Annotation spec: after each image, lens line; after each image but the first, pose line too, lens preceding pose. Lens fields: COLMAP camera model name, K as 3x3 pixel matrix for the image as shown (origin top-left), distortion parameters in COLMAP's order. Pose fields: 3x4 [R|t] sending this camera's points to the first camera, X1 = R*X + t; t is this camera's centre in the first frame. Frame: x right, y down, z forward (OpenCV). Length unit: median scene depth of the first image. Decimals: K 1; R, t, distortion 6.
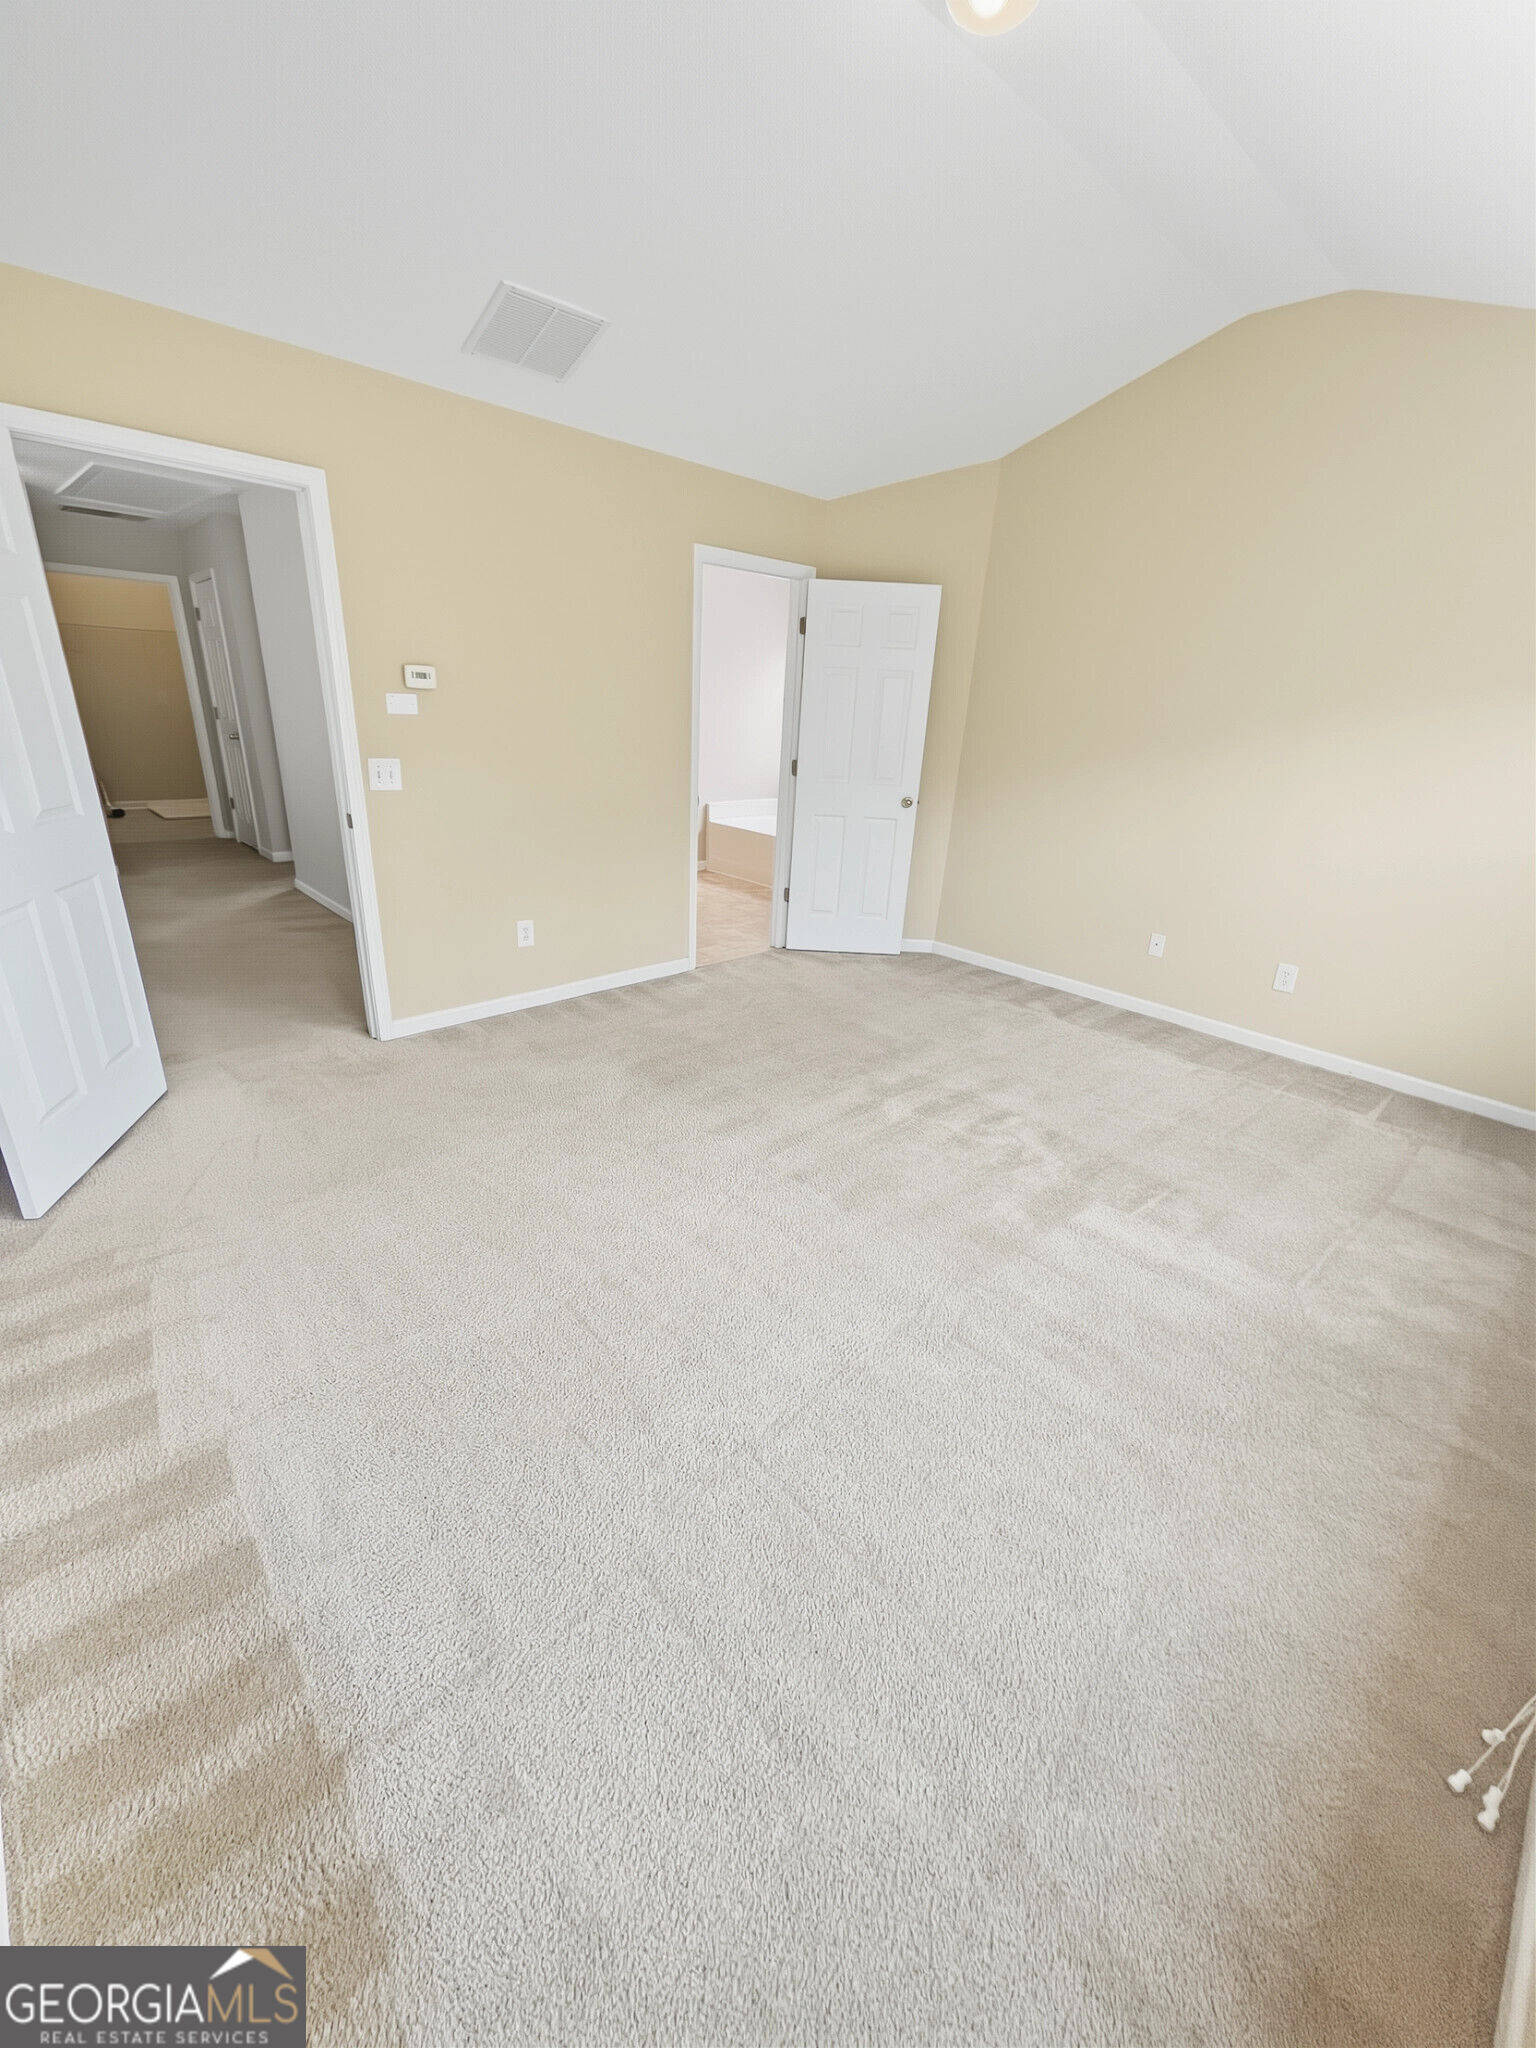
lens RADIAL K [[831.7, 0, 760.0], [0, 831.7, 1019.1], [0, 0, 1]] dist [0.003071, 0.000369]
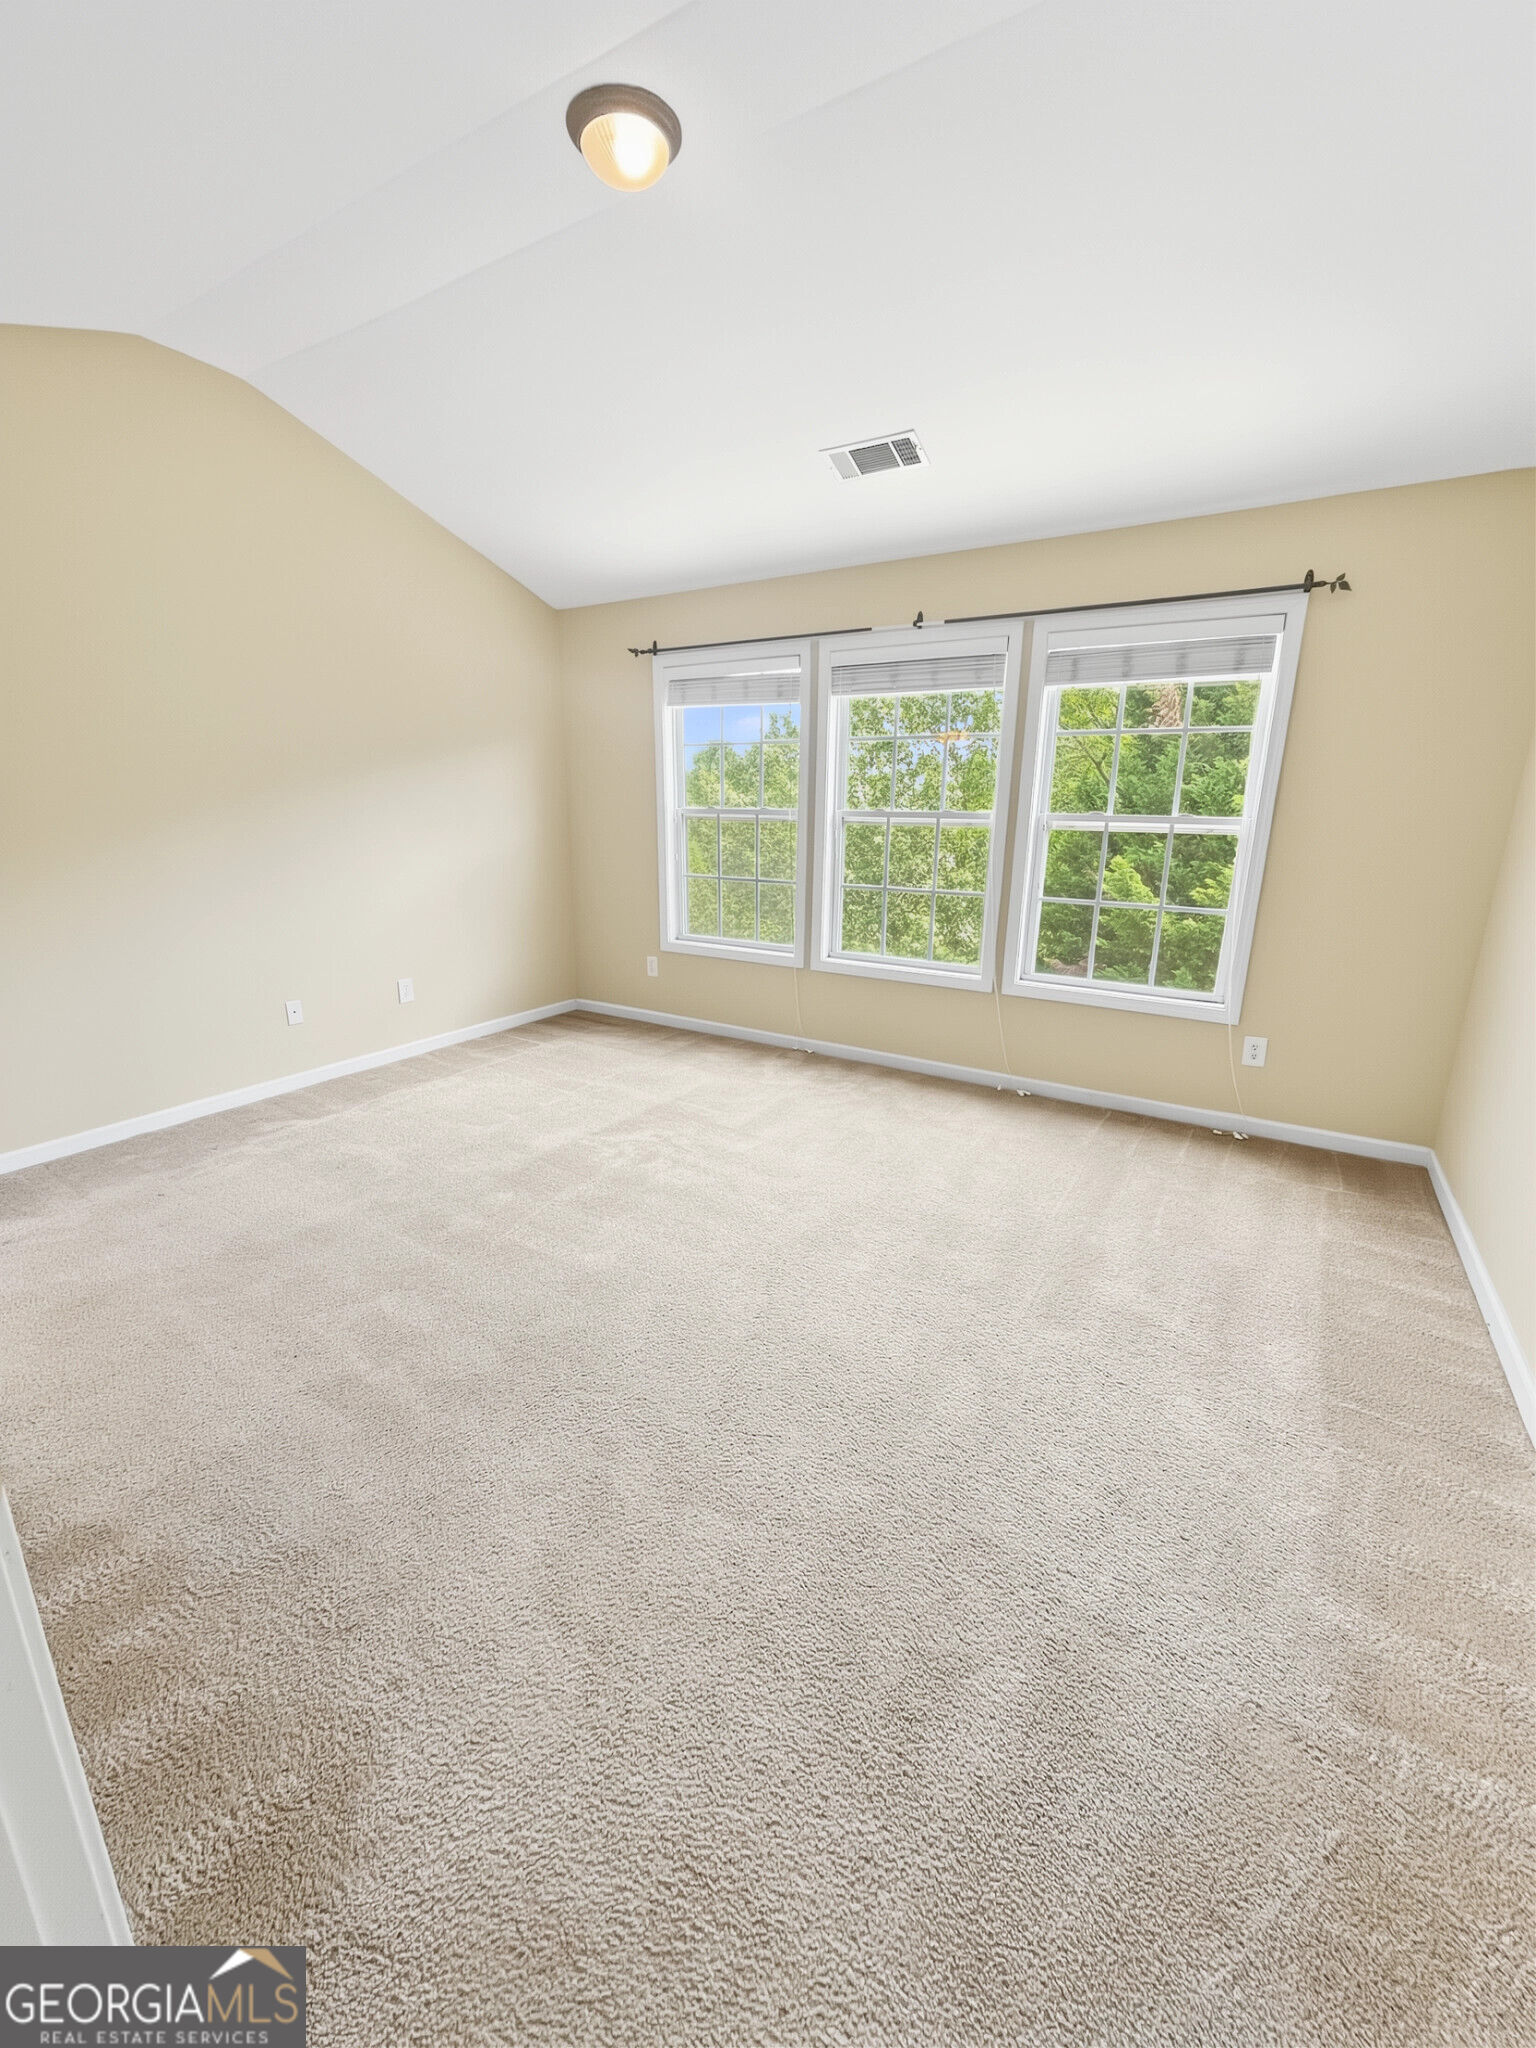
lens RADIAL K [[831.7, 0, 760.0], [0, 831.7, 1019.1], [0, 0, 1]] dist [0.003071, 0.000369]
pose [[-0.255531, -0.303418, 0.917955, -0.578998], [0.332516, 0.863971, 0.378136, -0.292712], [-0.907820, 0.401860, -0.119880, 0.715304]]
